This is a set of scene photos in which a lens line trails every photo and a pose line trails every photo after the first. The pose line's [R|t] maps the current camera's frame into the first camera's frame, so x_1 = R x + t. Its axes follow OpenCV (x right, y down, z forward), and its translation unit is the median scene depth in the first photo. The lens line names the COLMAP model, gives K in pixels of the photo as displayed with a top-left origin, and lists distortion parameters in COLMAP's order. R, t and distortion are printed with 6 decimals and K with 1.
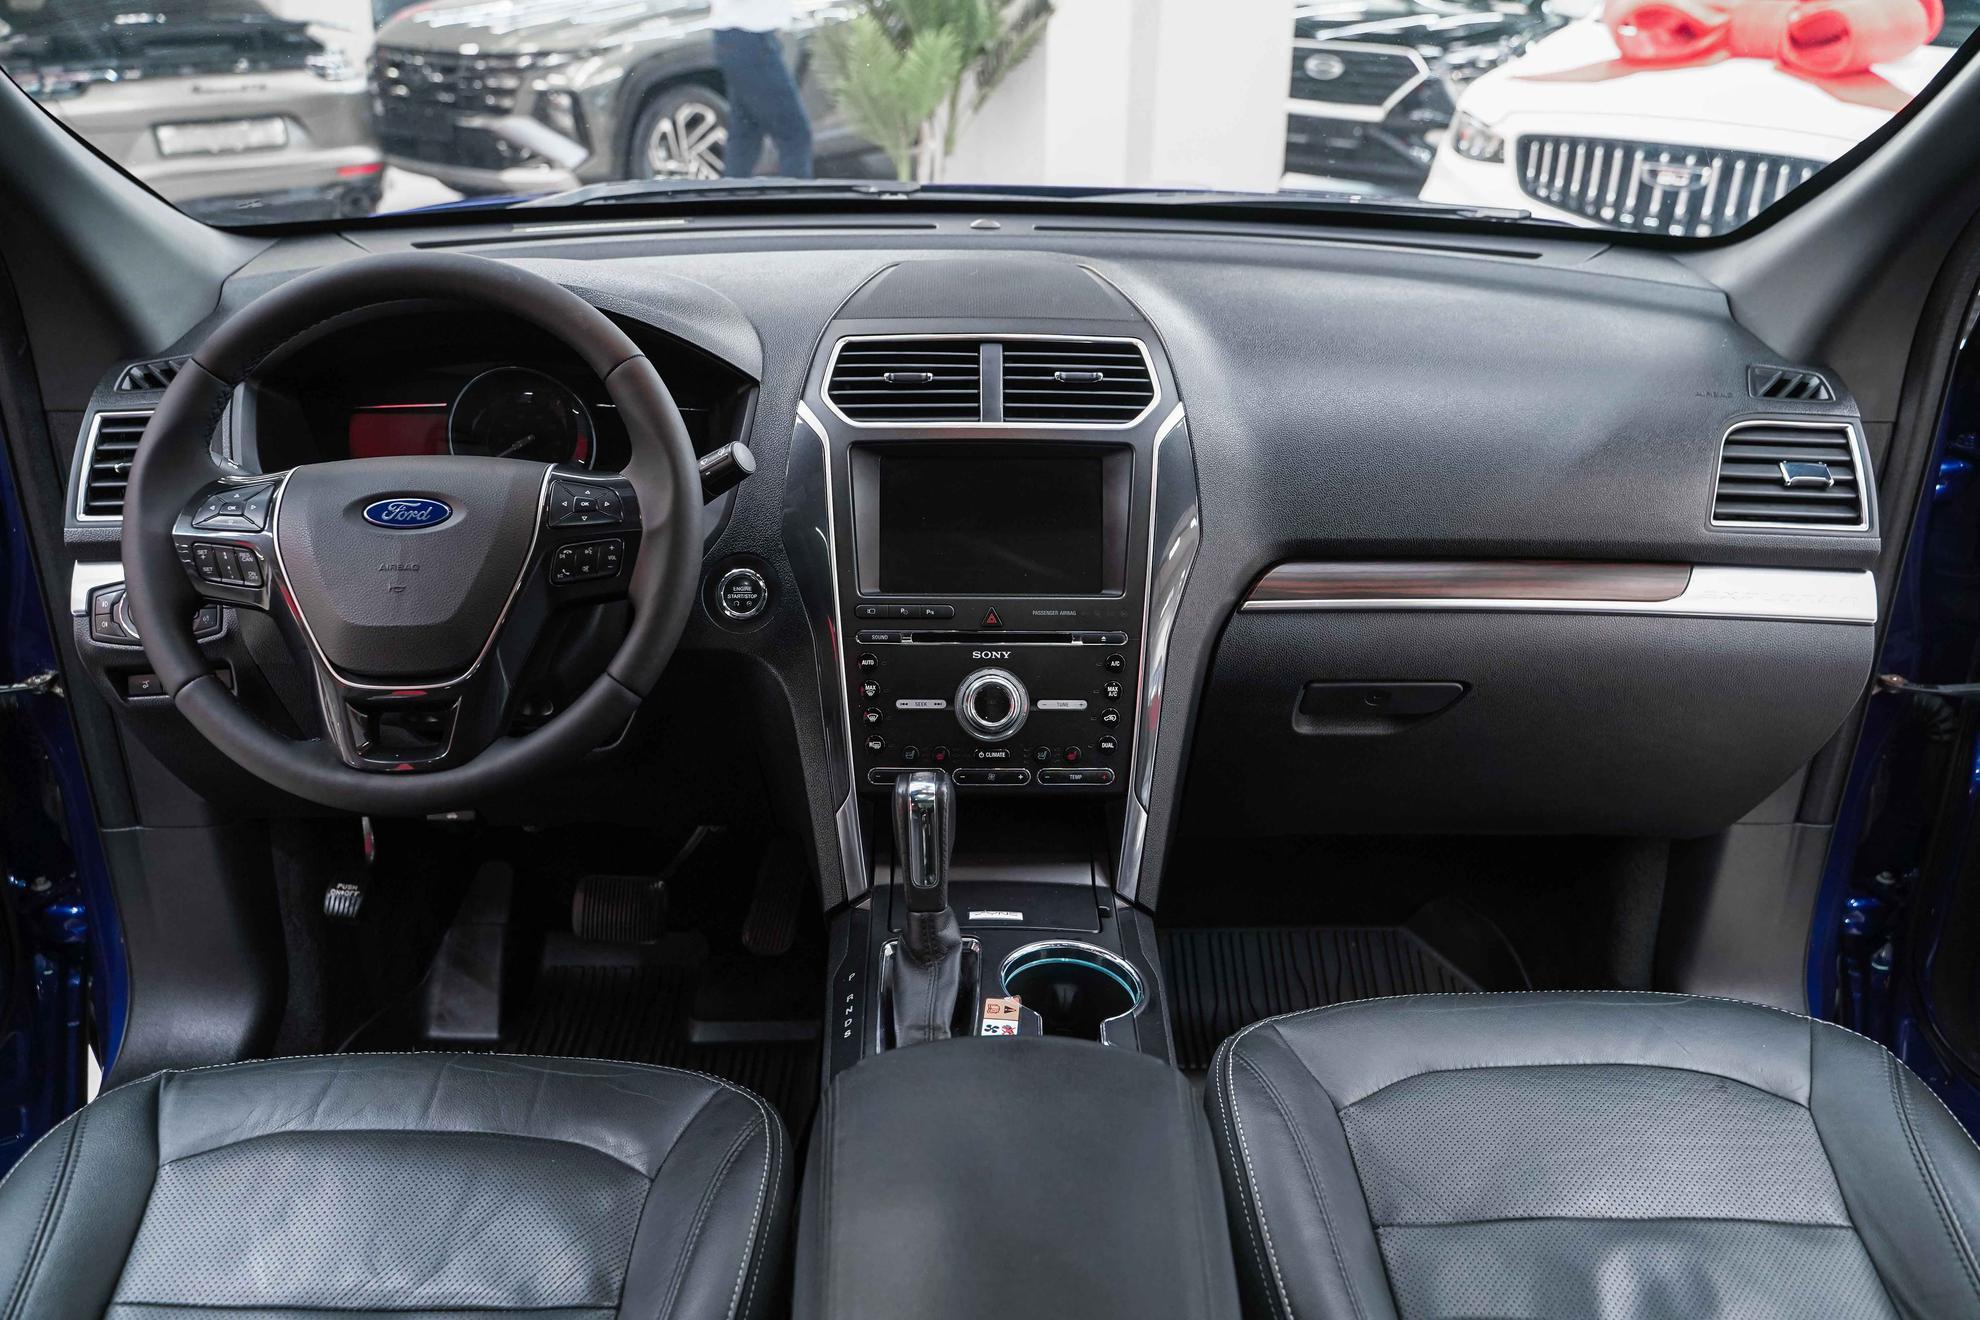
lens RADIAL K [[1592.0, 0, 990.0], [0, 1592.0, 660.0], [0, 0, 1]] dist [-0.007908, -0.005469]
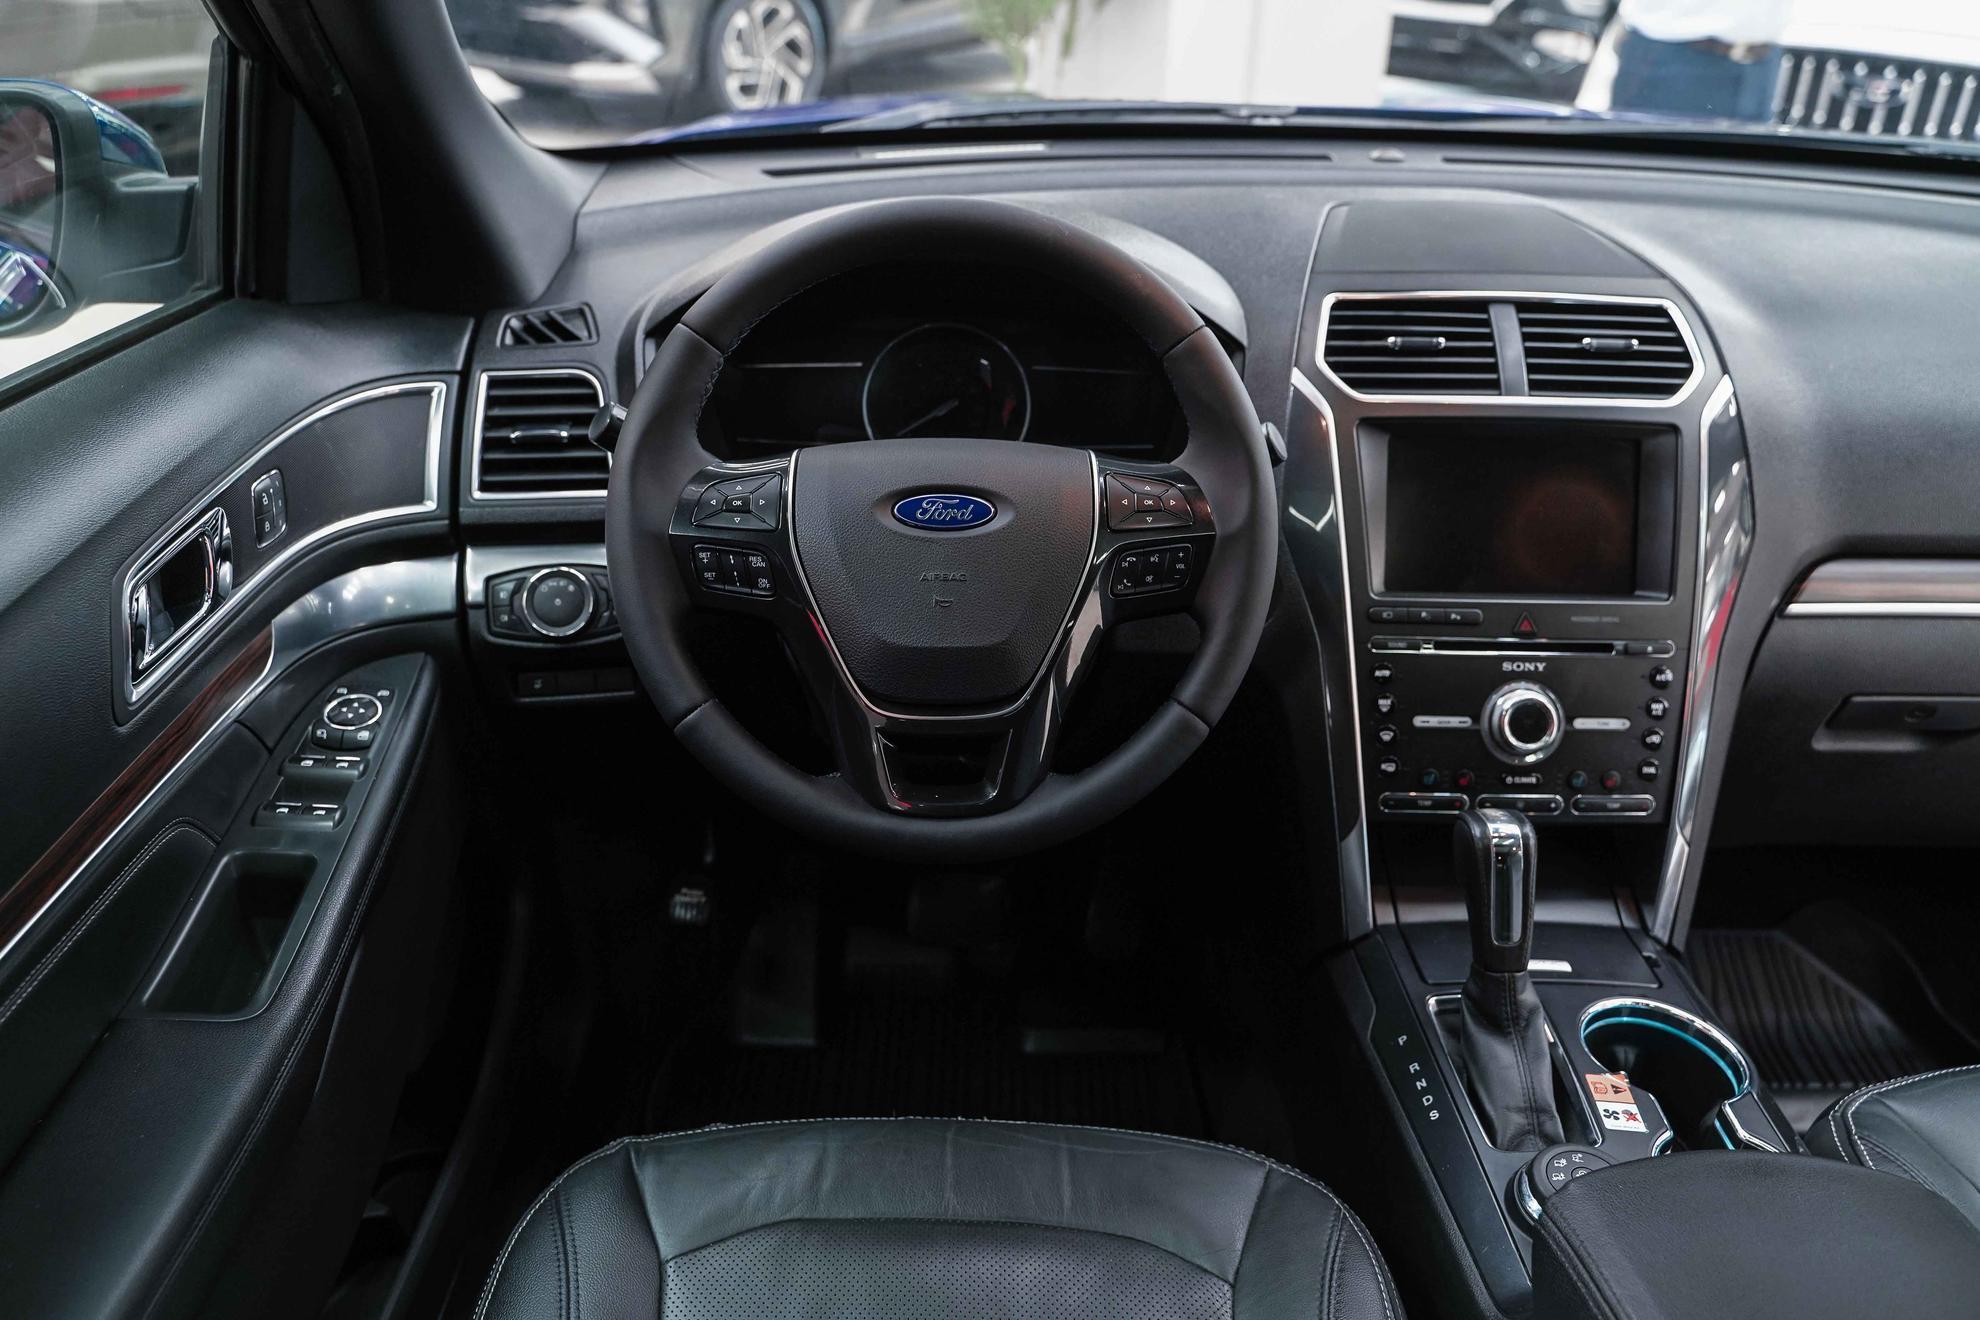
lens RADIAL K [[1617.5, 0, 1013.5], [0, 1617.5, 663.6], [0, 0, 1]] dist [-0.006752, -0.001120]
pose [[0.999914, 0.012526, -0.003816, -0.268403], [-0.012298, 0.998426, 0.054712, -0.048587], [0.004495, -0.054661, 0.998495, 0.107512]]
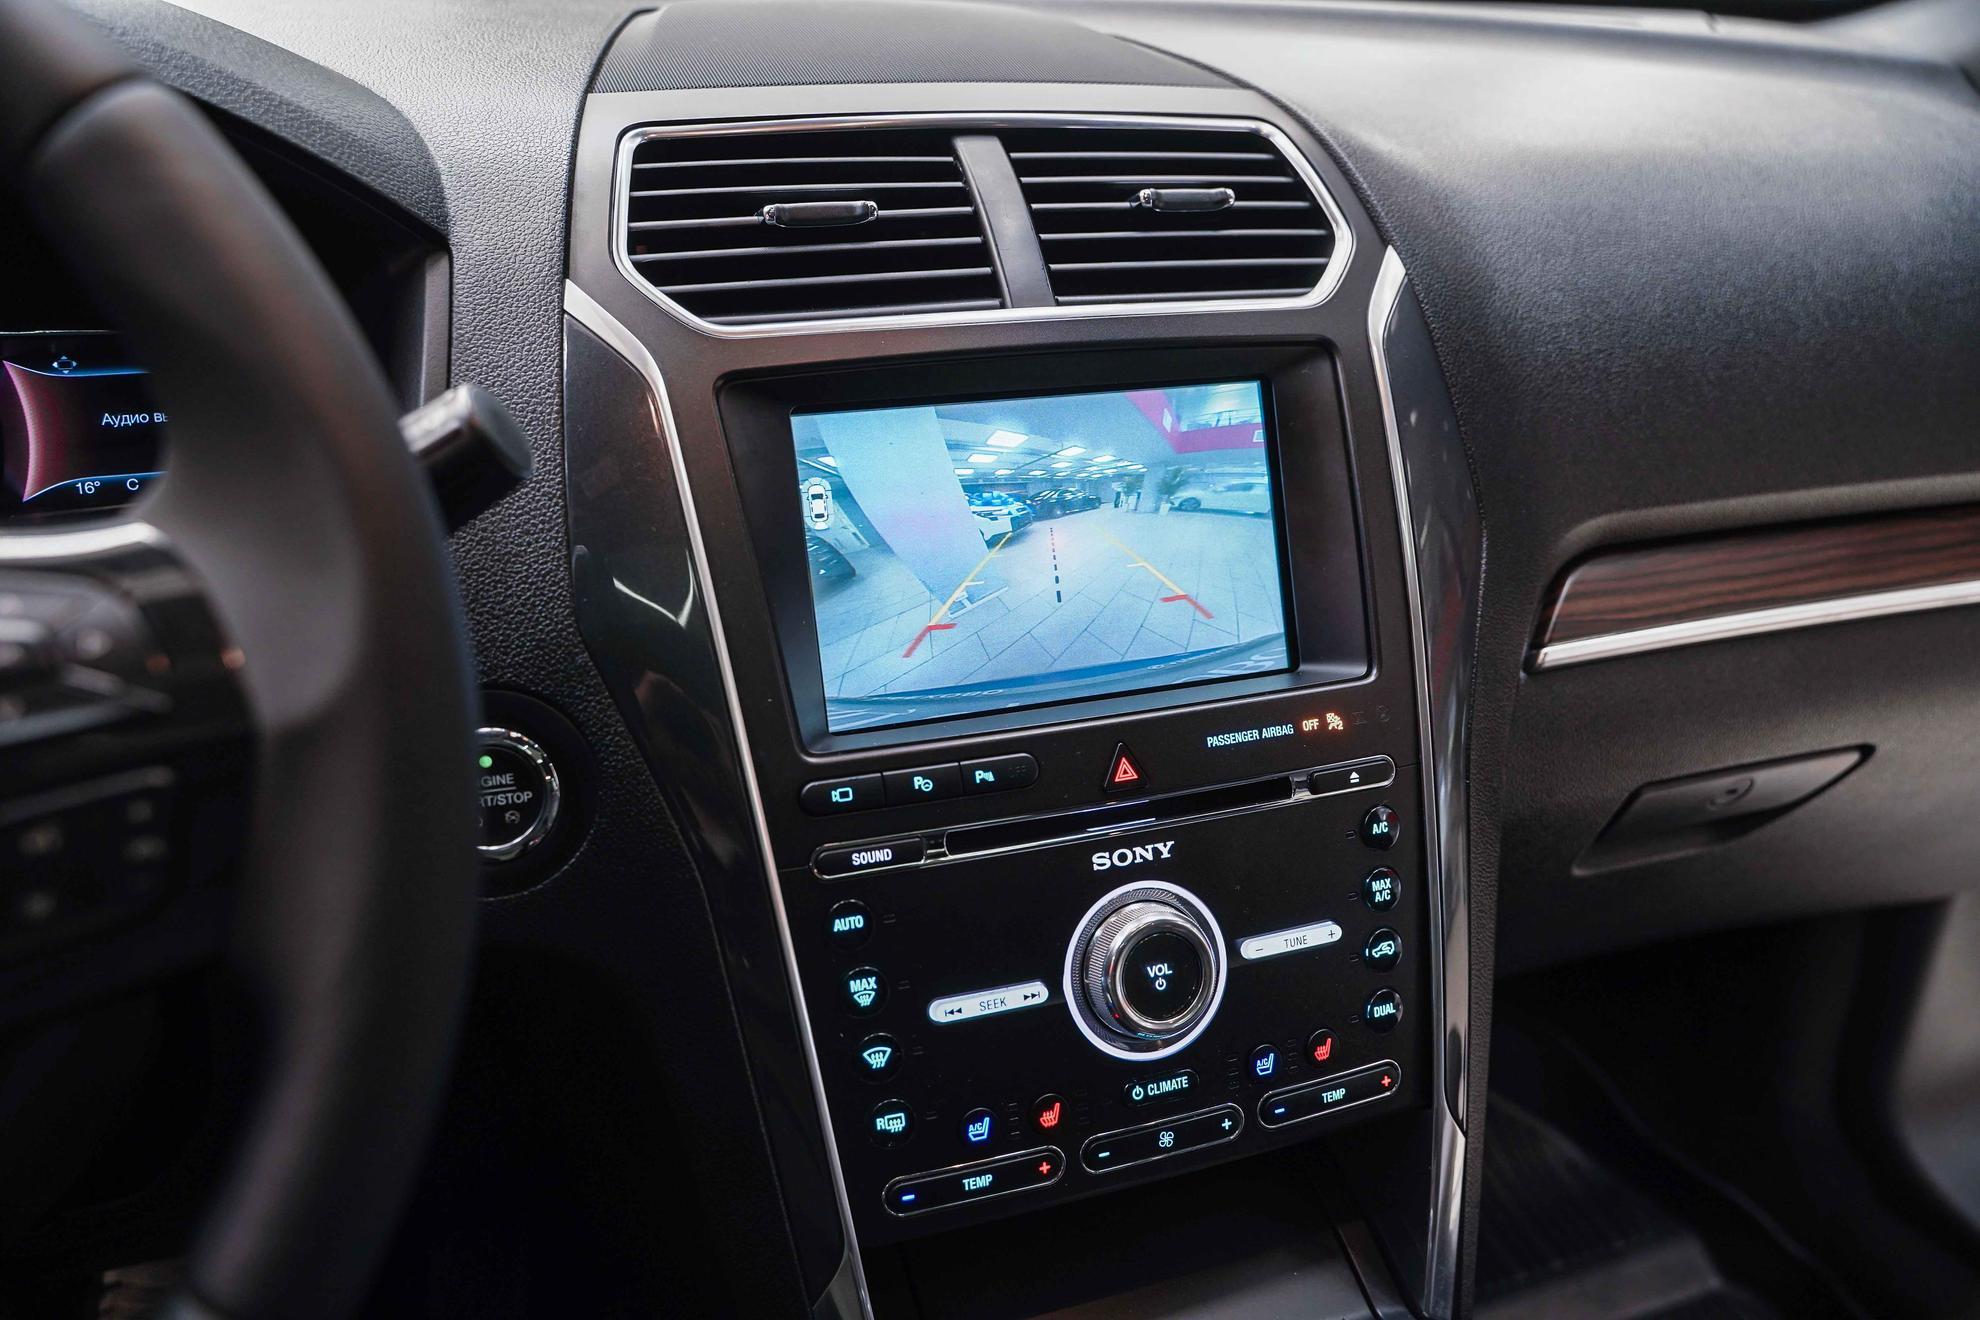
lens RADIAL K [[1617.5, 0, 1013.5], [0, 1617.5, 663.6], [0, 0, 1]] dist [-0.006752, -0.001120]
pose [[0.942334, -0.122257, 0.311545, -0.151553], [0.113149, 0.992455, 0.047220, -0.075258], [-0.314967, -0.009246, 0.949058, 0.585983]]
